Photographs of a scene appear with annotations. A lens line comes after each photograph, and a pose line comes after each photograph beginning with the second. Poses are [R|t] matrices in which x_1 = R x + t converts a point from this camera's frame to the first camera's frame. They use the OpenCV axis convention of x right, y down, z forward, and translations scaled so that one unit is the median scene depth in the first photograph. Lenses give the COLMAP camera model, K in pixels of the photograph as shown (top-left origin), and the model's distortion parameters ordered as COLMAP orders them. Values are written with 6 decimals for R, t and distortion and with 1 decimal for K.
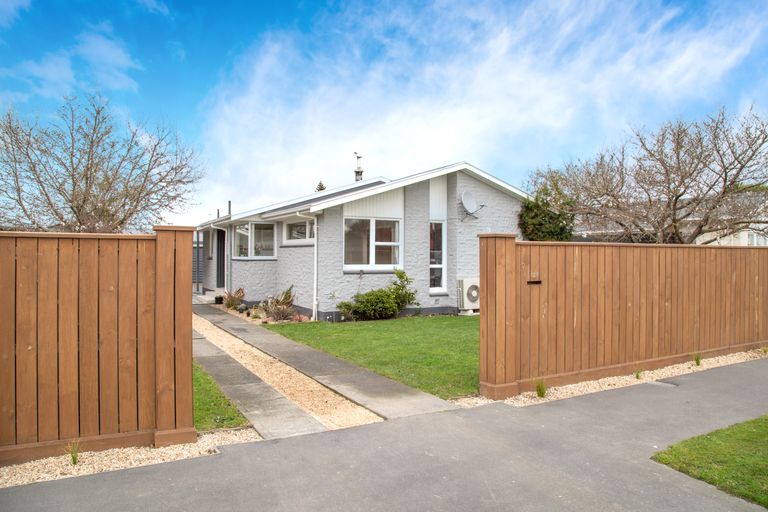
lens RADIAL K [[539.1, 0, 384.0], [0, 539.1, 256.0], [0, 0, 1]] dist [-0.063230, -0.000335]
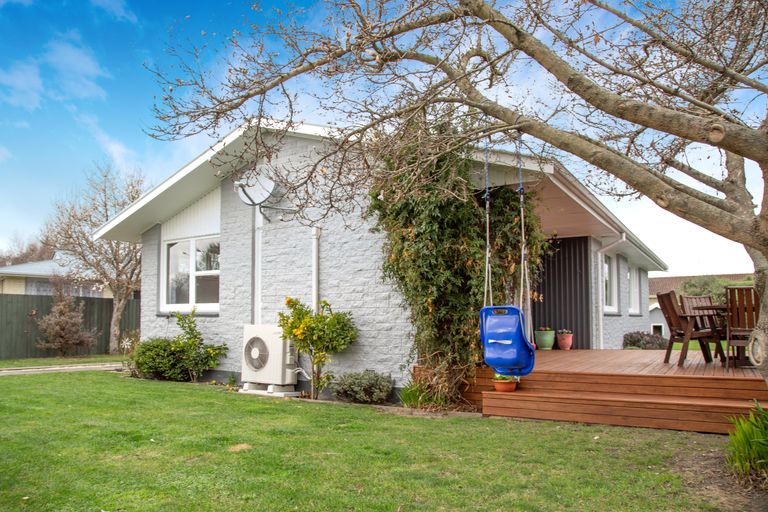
lens RADIAL K [[539.1, 0, 384.0], [0, 539.1, 256.0], [0, 0, 1]] dist [-0.063230, -0.000335]
pose [[0.476148, -0.111166, -0.872310, 0.699445], [0.005988, 0.992364, -0.123198, 0.040660], [0.879345, 0.053437, 0.473178, 0.856705]]
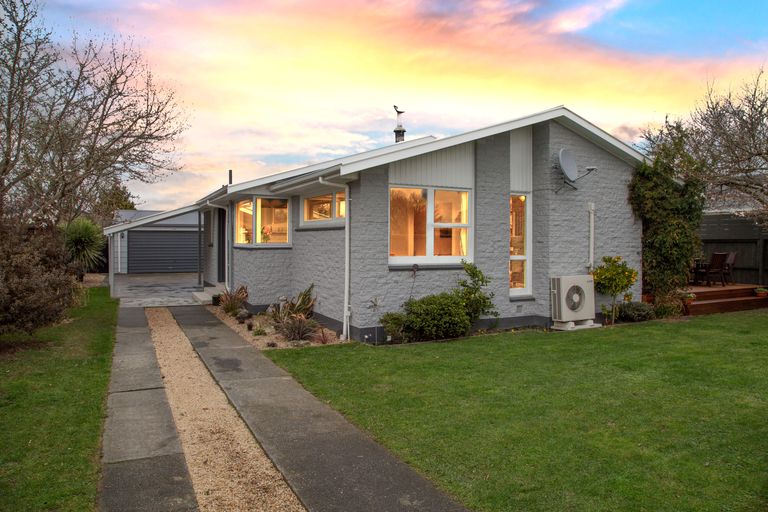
lens RADIAL K [[539.1, 0, 384.0], [0, 539.1, 256.0], [0, 0, 1]] dist [-0.063230, -0.000335]
pose [[0.999282, 0.001512, -0.037853, -0.051967], [-0.000426, 0.999588, 0.028688, -0.003465], [0.037881, -0.028651, 0.998871, 0.309054]]
